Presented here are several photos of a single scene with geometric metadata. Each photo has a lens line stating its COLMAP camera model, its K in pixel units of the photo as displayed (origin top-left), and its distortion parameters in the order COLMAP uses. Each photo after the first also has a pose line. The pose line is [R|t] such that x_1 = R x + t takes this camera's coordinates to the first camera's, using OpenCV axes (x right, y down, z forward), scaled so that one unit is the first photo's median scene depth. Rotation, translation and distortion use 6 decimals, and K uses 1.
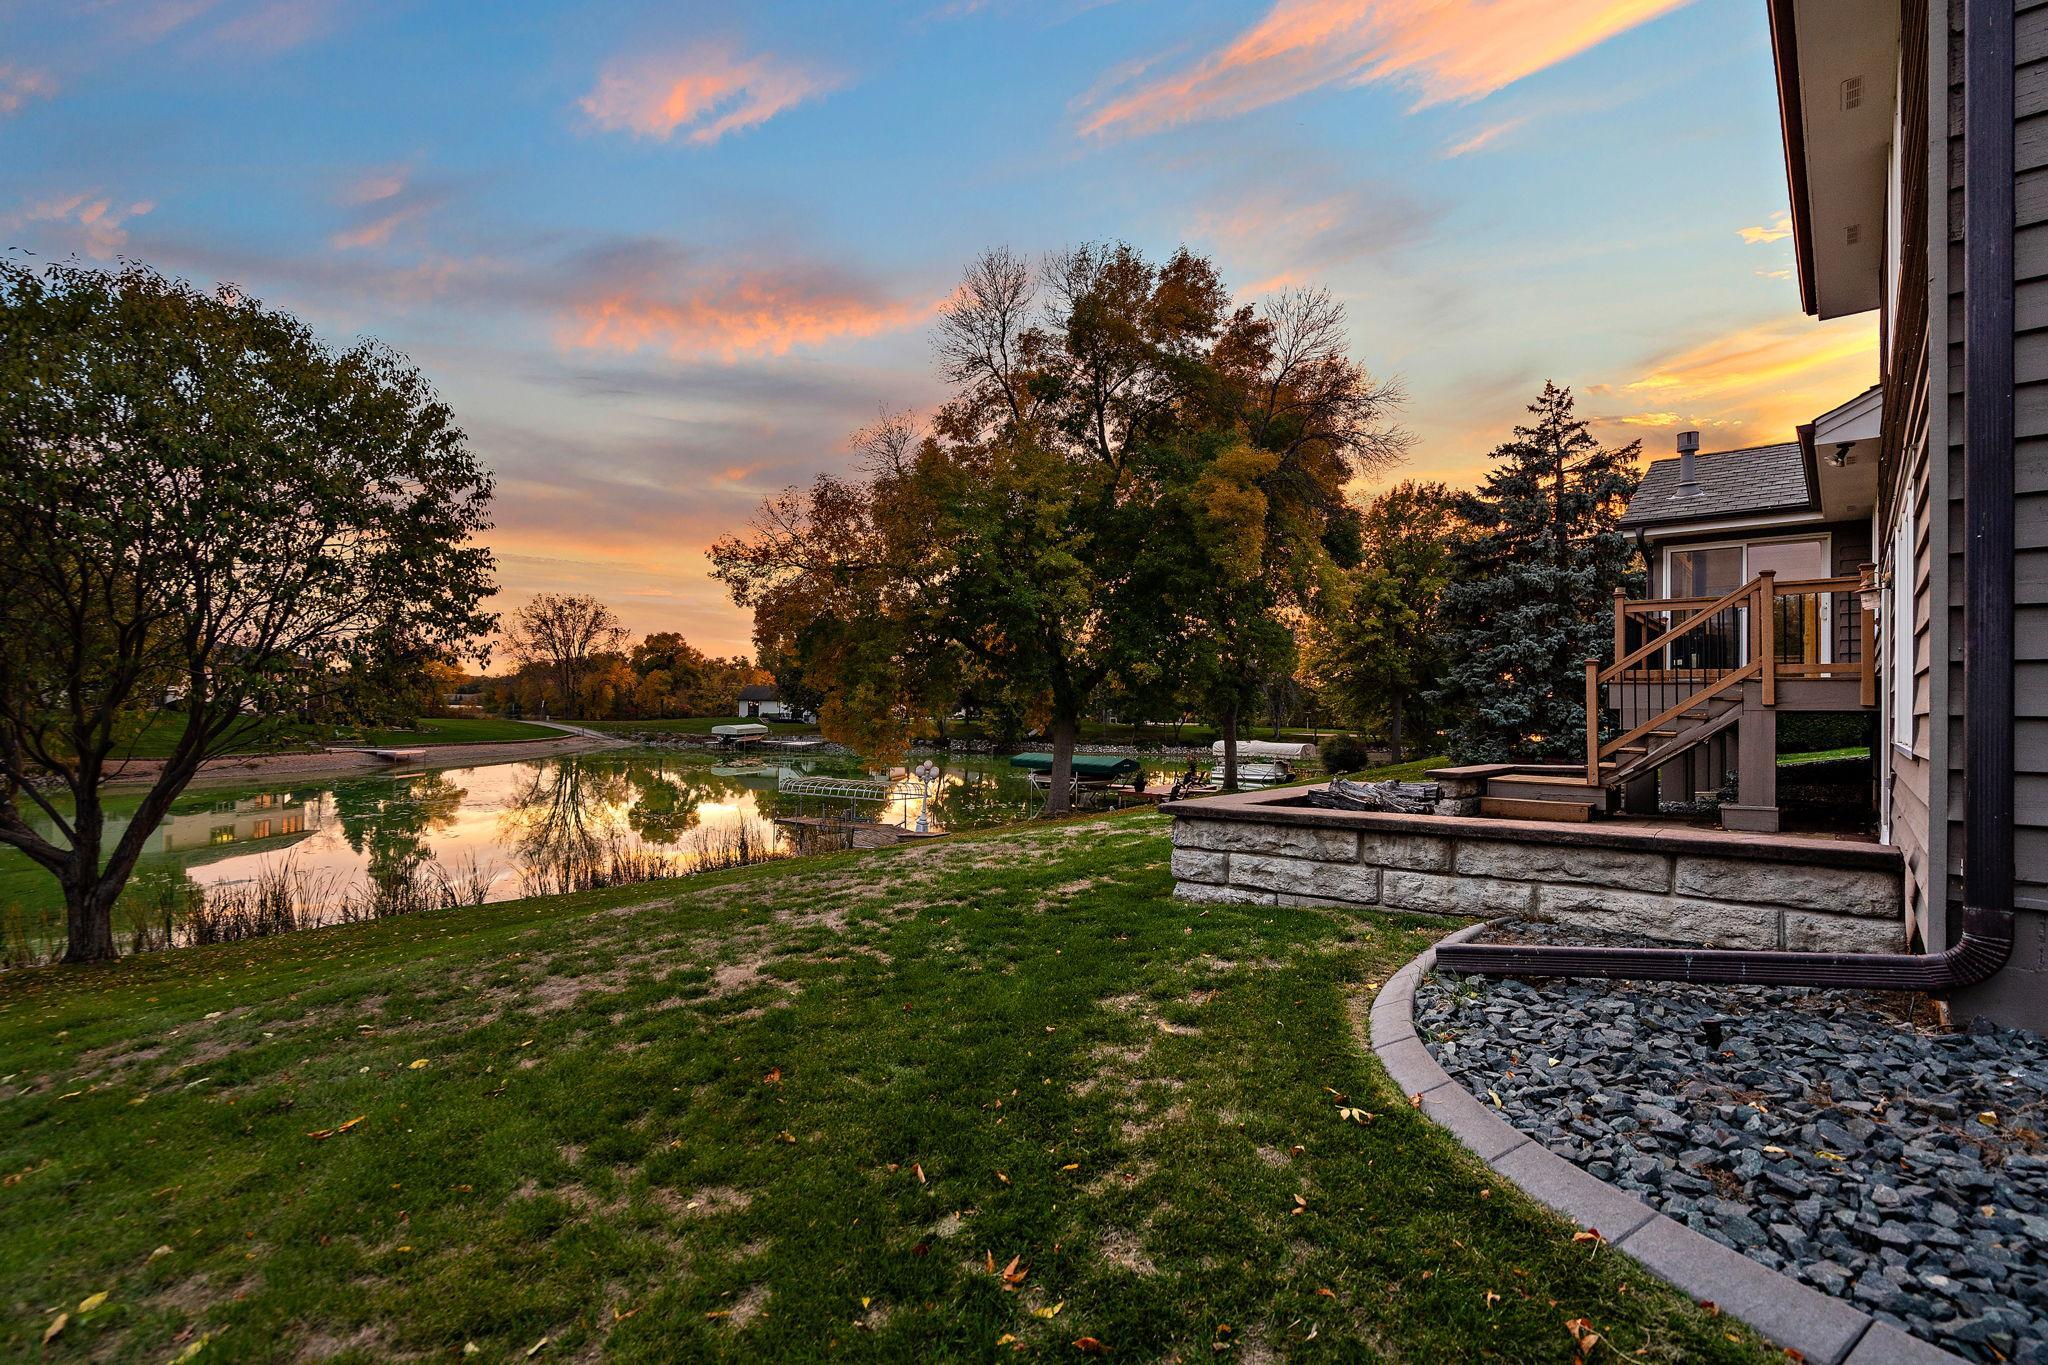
lens RADIAL K [[937.8, 0, 1026.9], [0, 937.8, 697.7], [0, 0, 1]] dist [-0.003322, 0.001153]
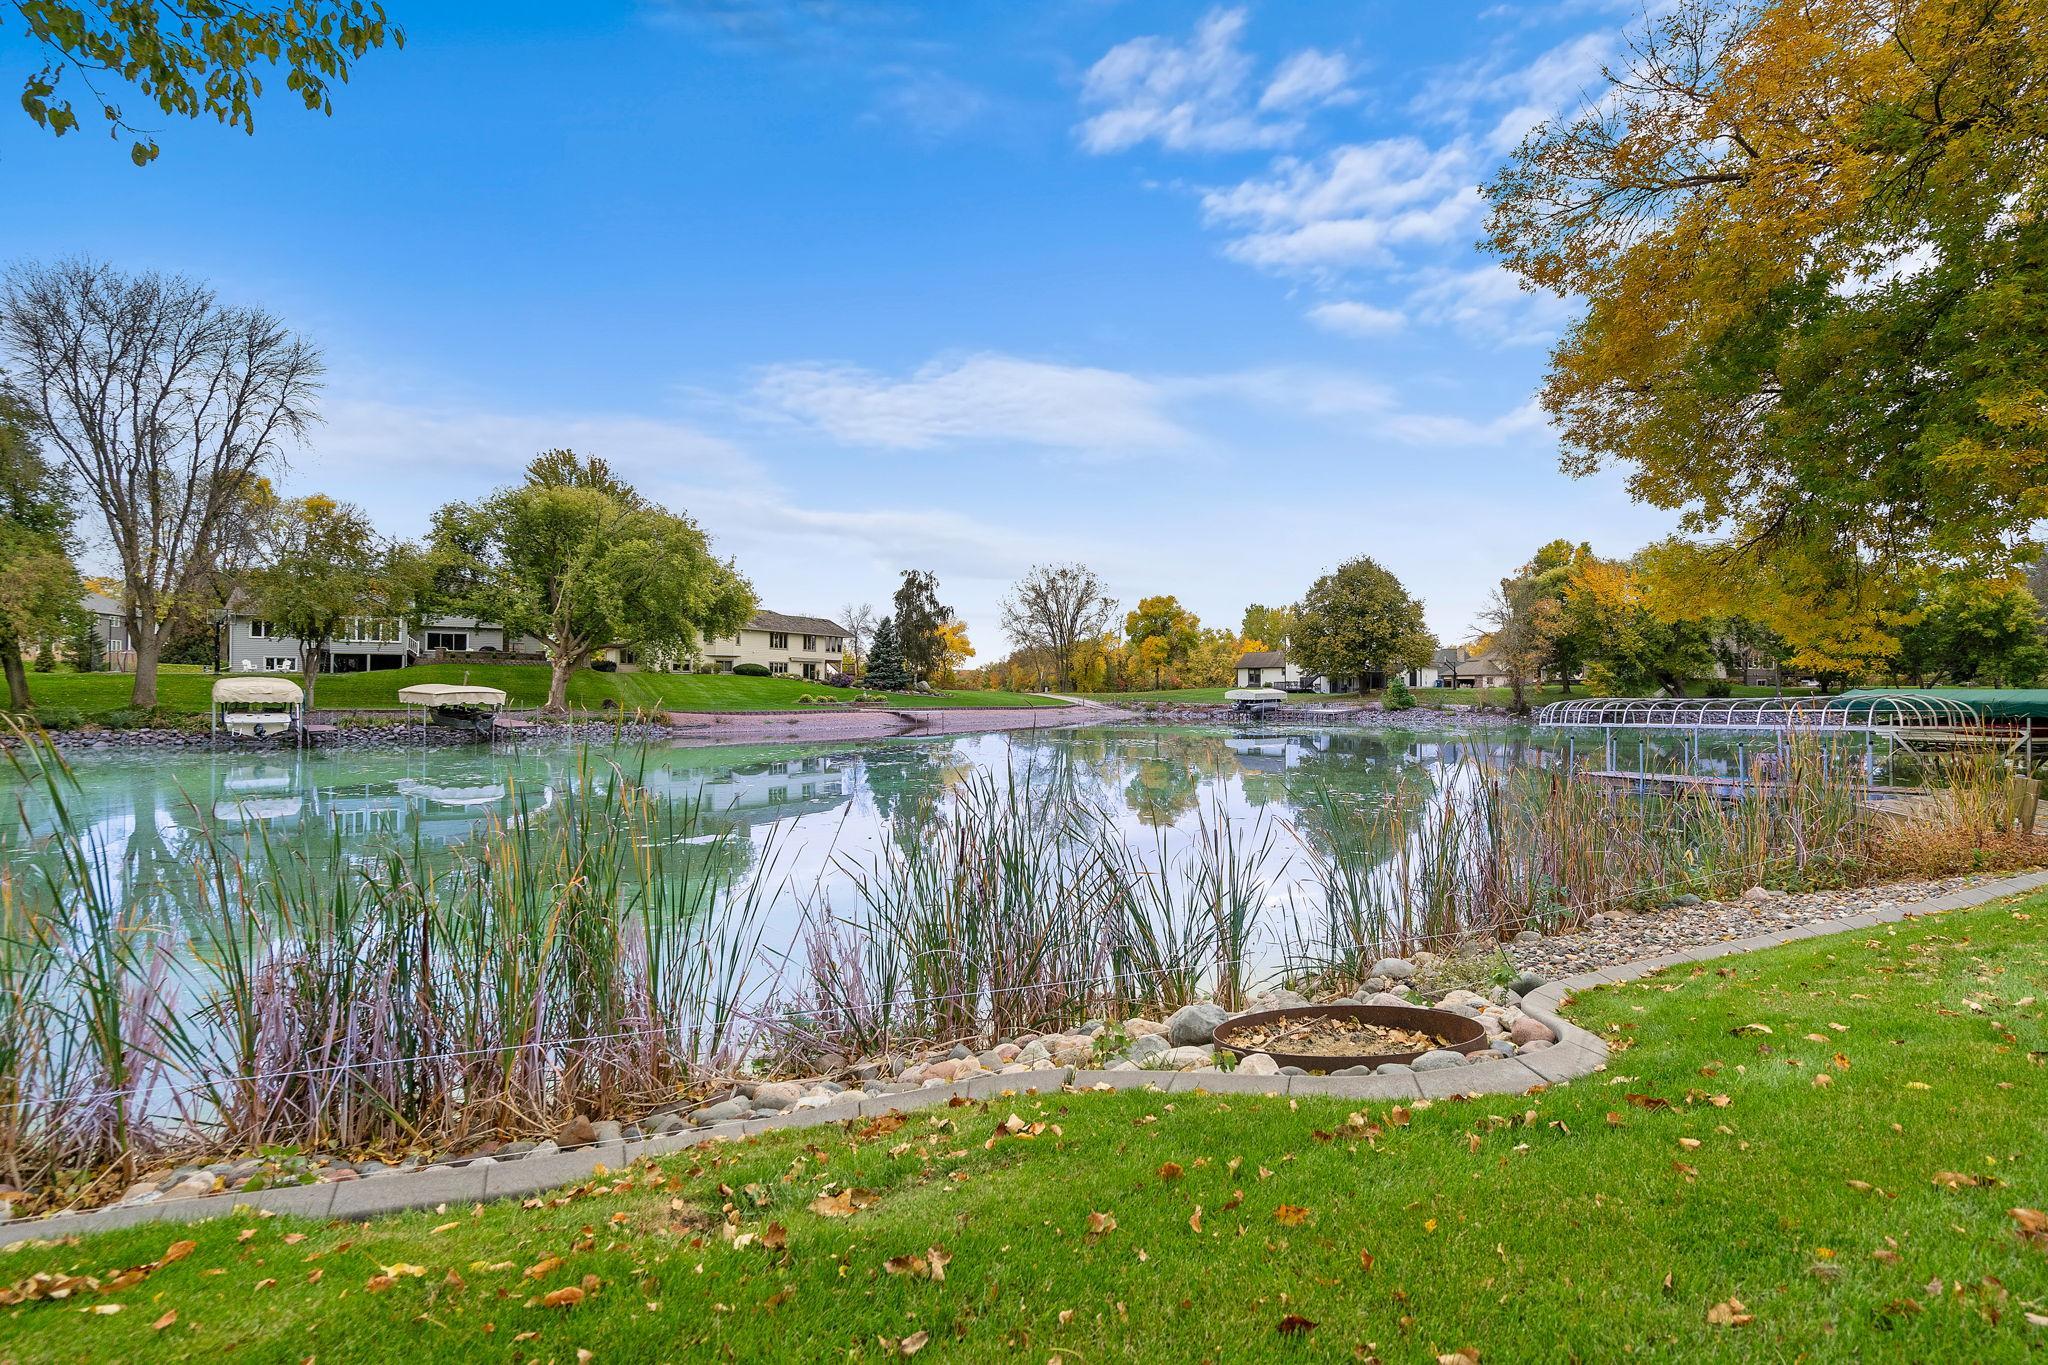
lens RADIAL K [[953.1, 0, 1024.0], [0, 953.1, 682.5], [0, 0, 1]] dist [0.003054, 0.001260]
pose [[0.888752, -0.019329, -0.457980, -0.479420], [0.017045, 0.999813, -0.009119, 0.131902], [0.458071, 0.000298, 0.888916, 0.682870]]
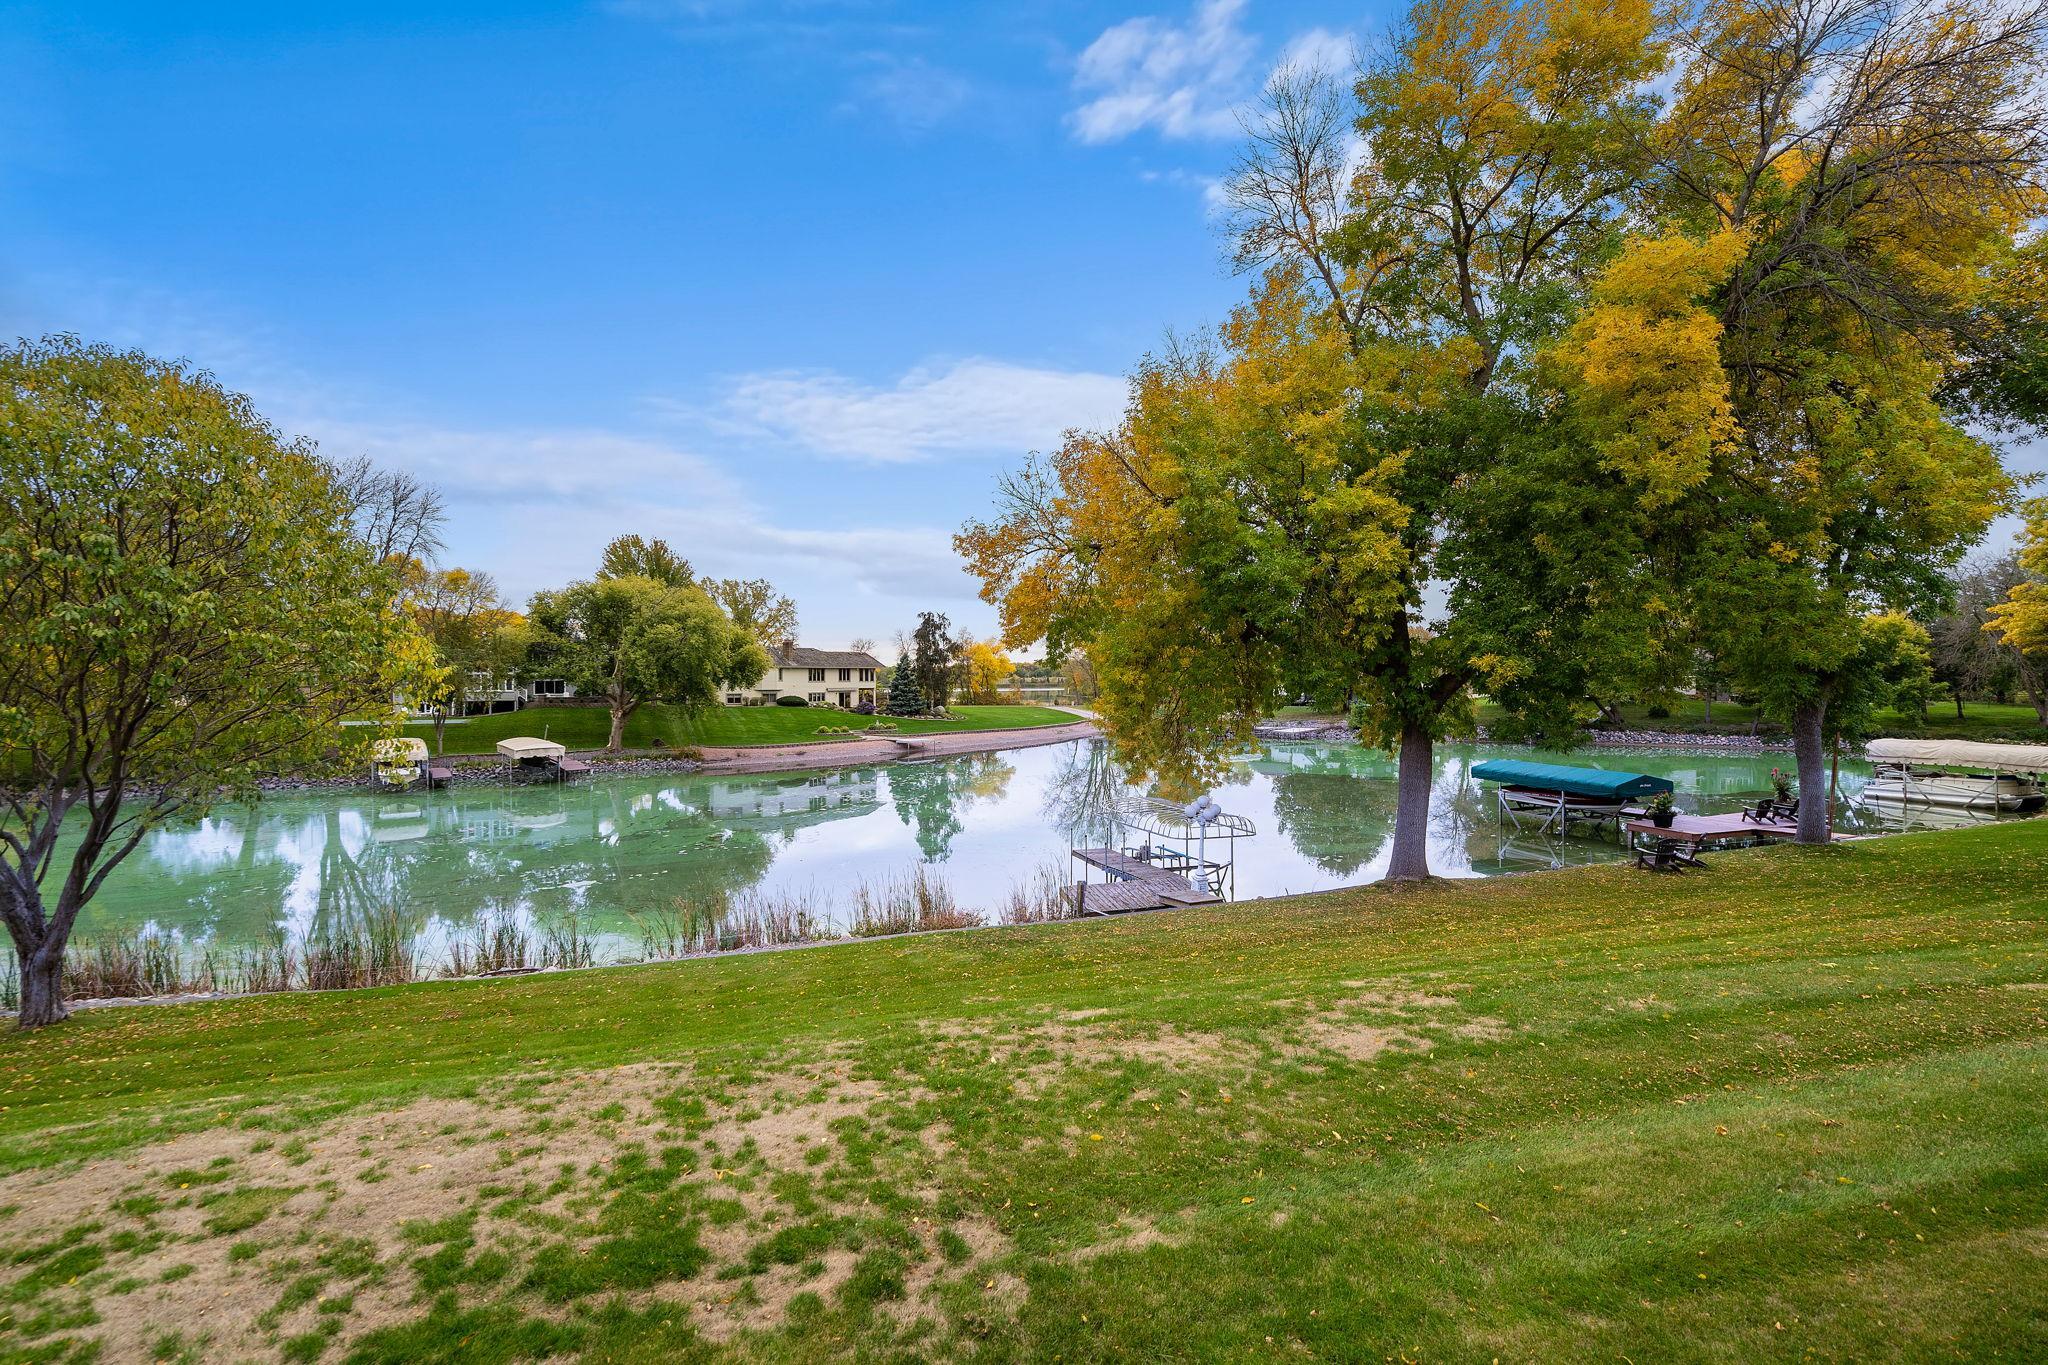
lens RADIAL K [[937.8, 0, 1026.9], [0, 937.8, 697.7], [0, 0, 1]] dist [-0.003322, 0.001153]
pose [[0.826981, -0.011626, -0.562109, 0.286467], [0.027022, 0.999453, 0.019083, -0.040638], [0.561580, -0.030970, 0.826843, 0.463279]]
